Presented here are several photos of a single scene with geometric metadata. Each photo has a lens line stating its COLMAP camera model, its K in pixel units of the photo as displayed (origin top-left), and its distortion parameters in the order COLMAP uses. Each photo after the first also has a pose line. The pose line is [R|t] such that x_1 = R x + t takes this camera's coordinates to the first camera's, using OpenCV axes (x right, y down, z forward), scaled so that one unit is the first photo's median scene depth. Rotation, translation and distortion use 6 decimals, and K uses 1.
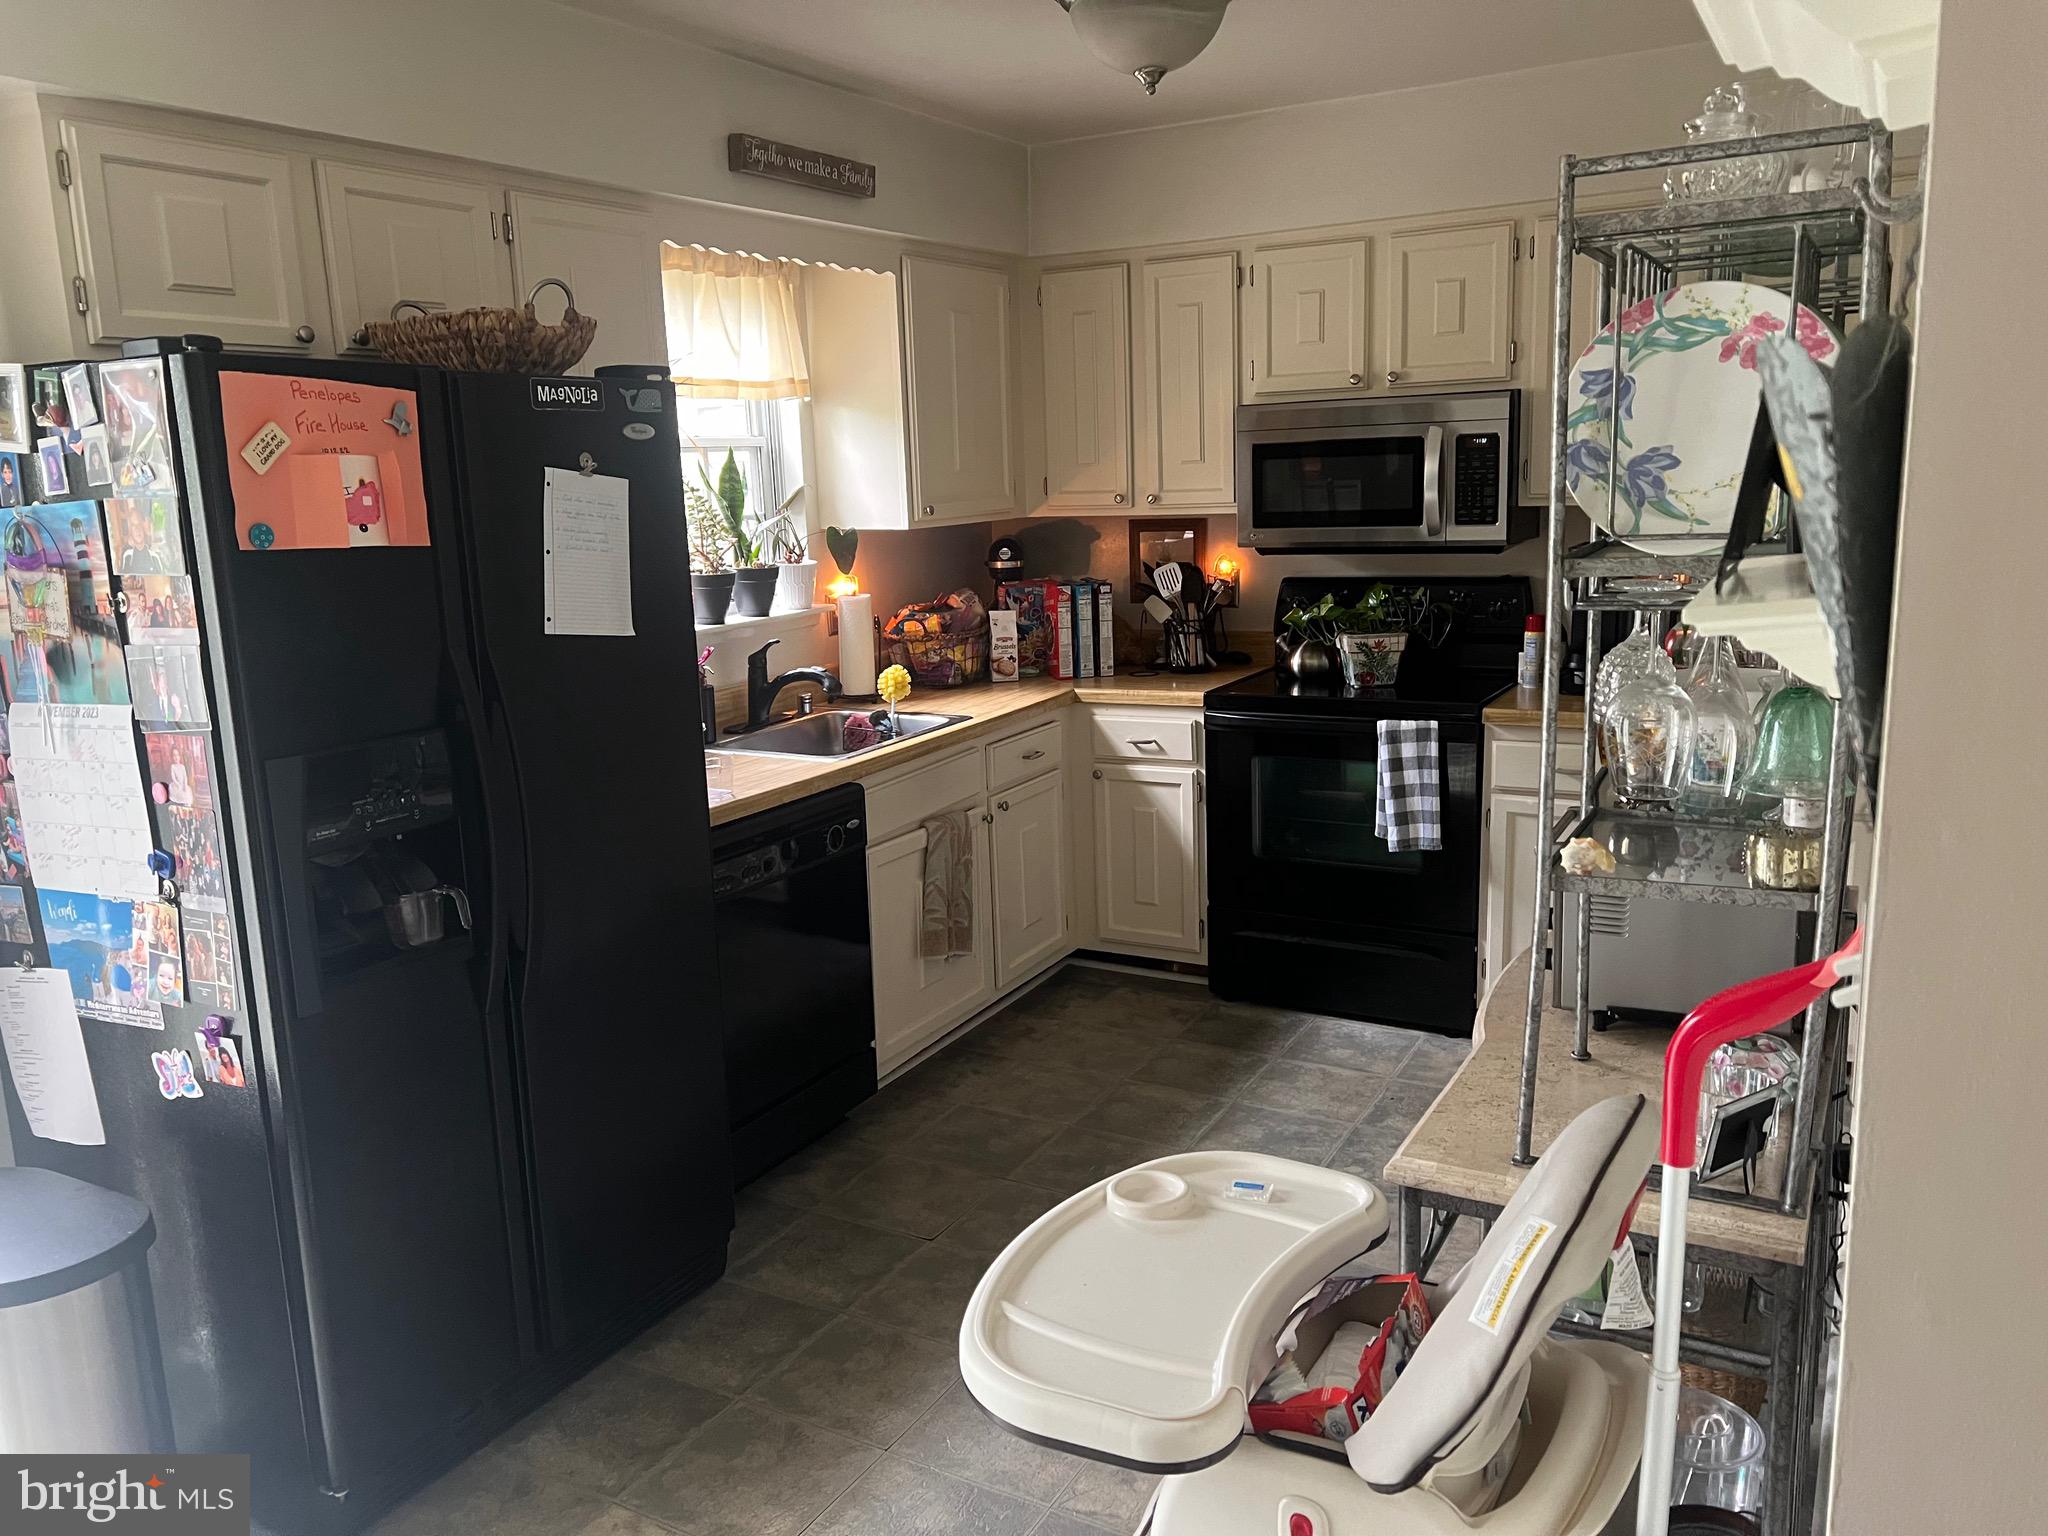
lens RADIAL K [[1552.9, 0, 1012.3], [0, 1552.9, 779.4], [0, 0, 1]] dist [0.054038, -0.057469]
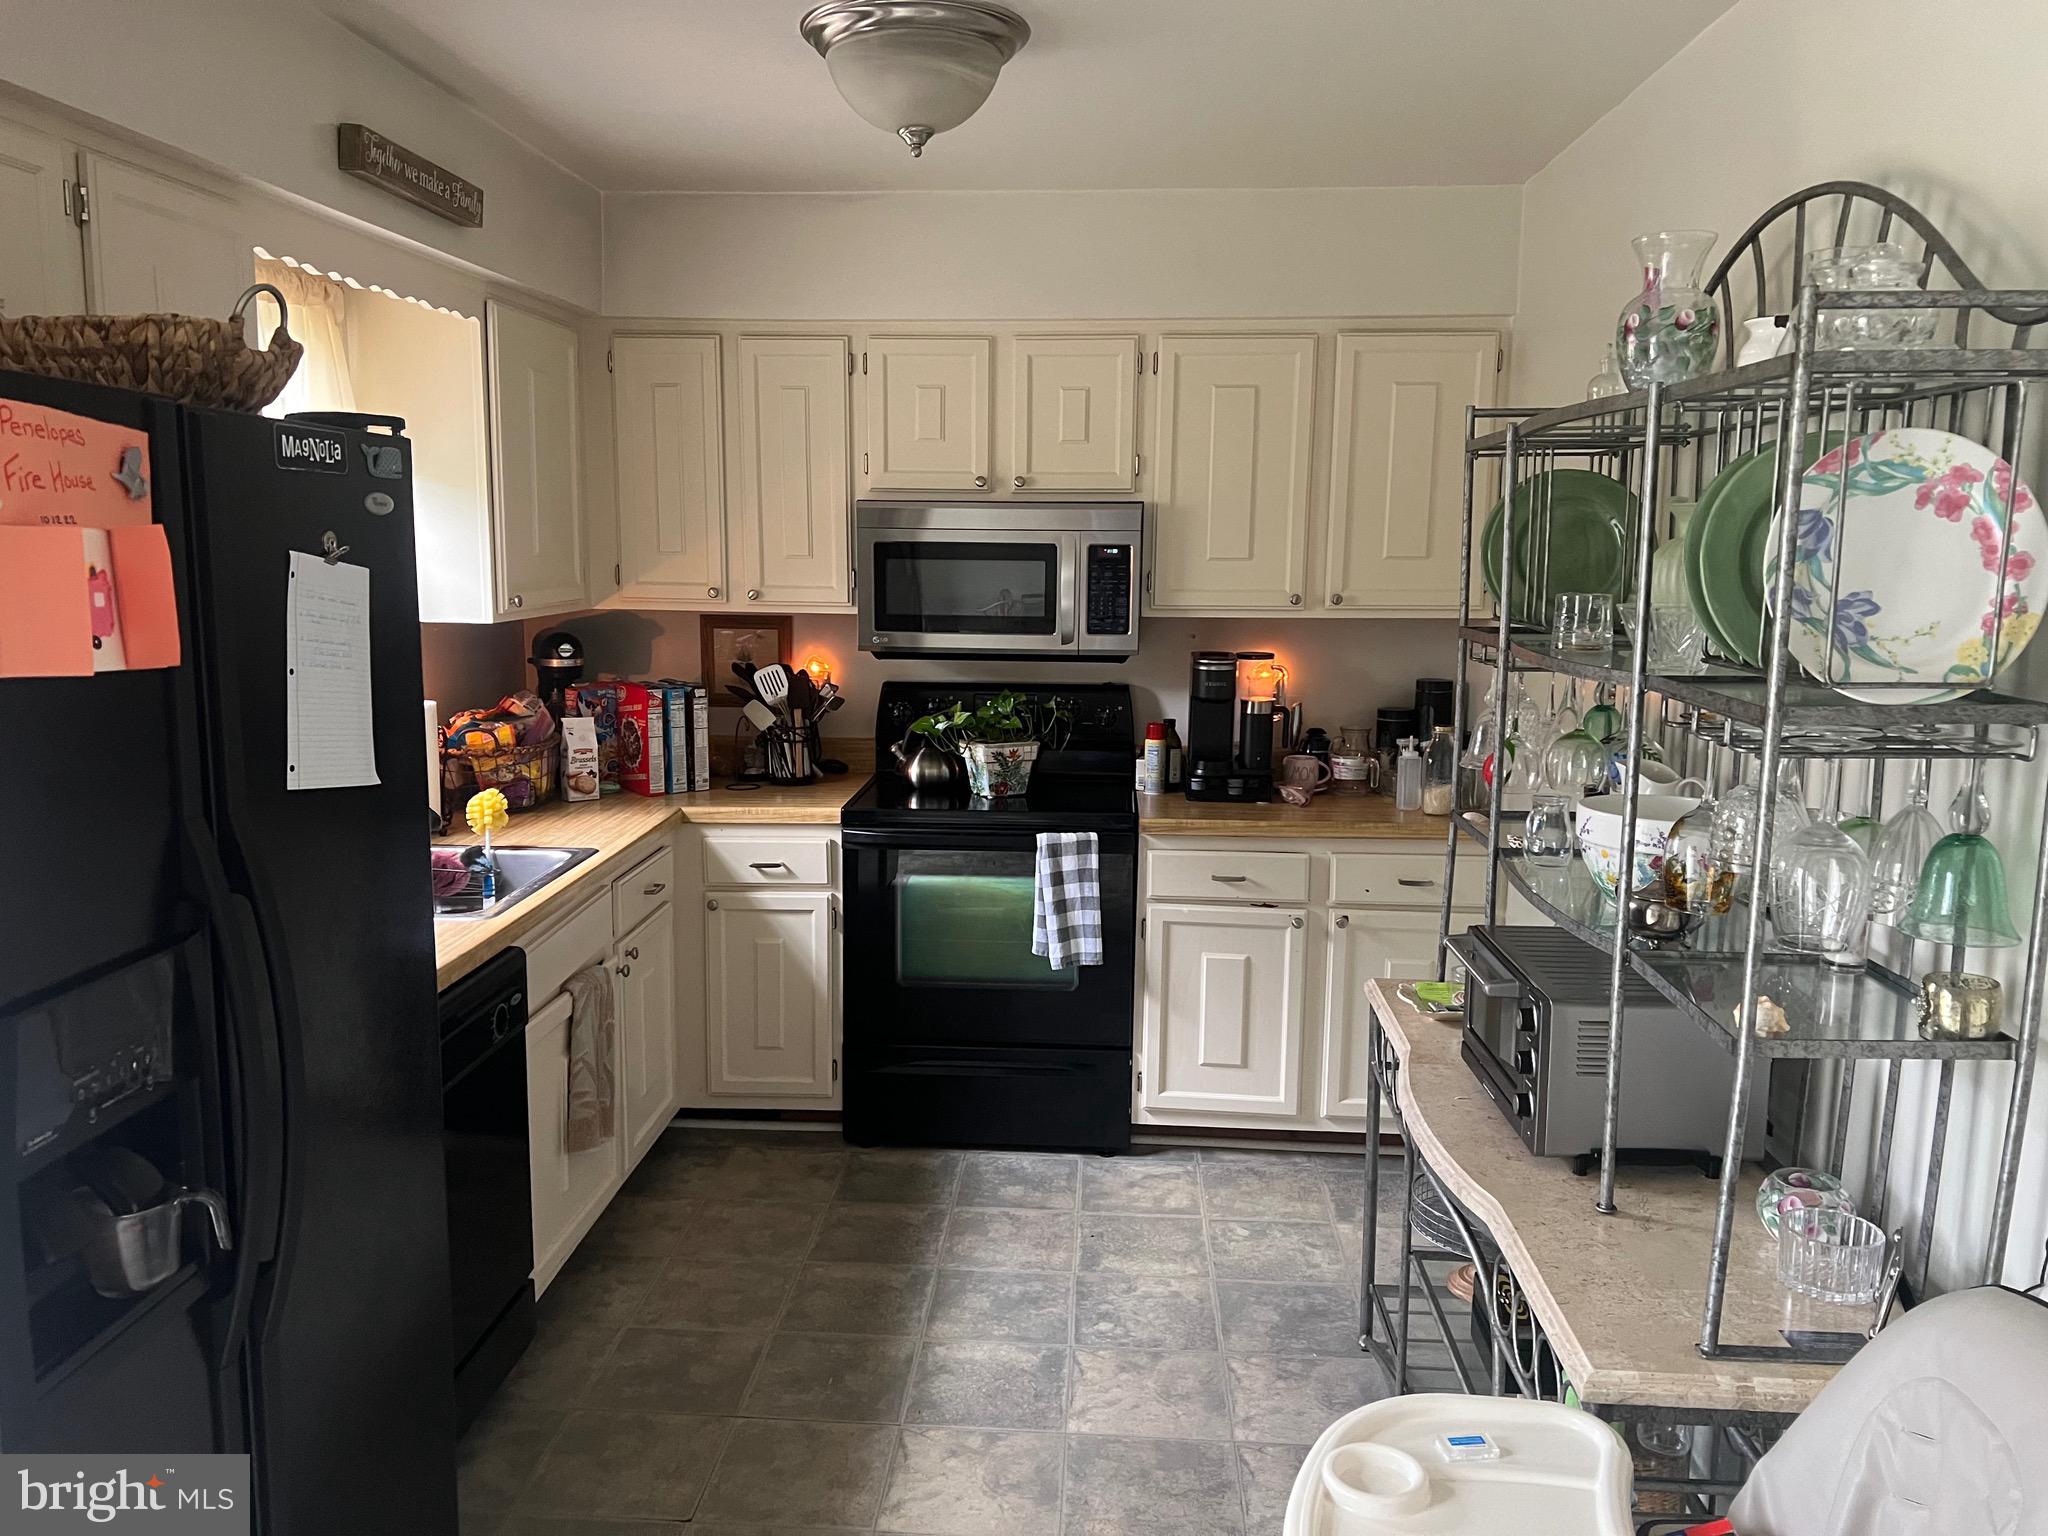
lens RADIAL K [[1552.9, 0, 1030.1], [0, 1552.9, 766.2], [0, 0, 1]] dist [0.054038, -0.057469]
pose [[0.895849, -0.022567, 0.443785, -0.191239], [0.049402, 0.997576, -0.048998, -0.032718], [-0.441604, 0.065819, 0.894793, 0.144985]]
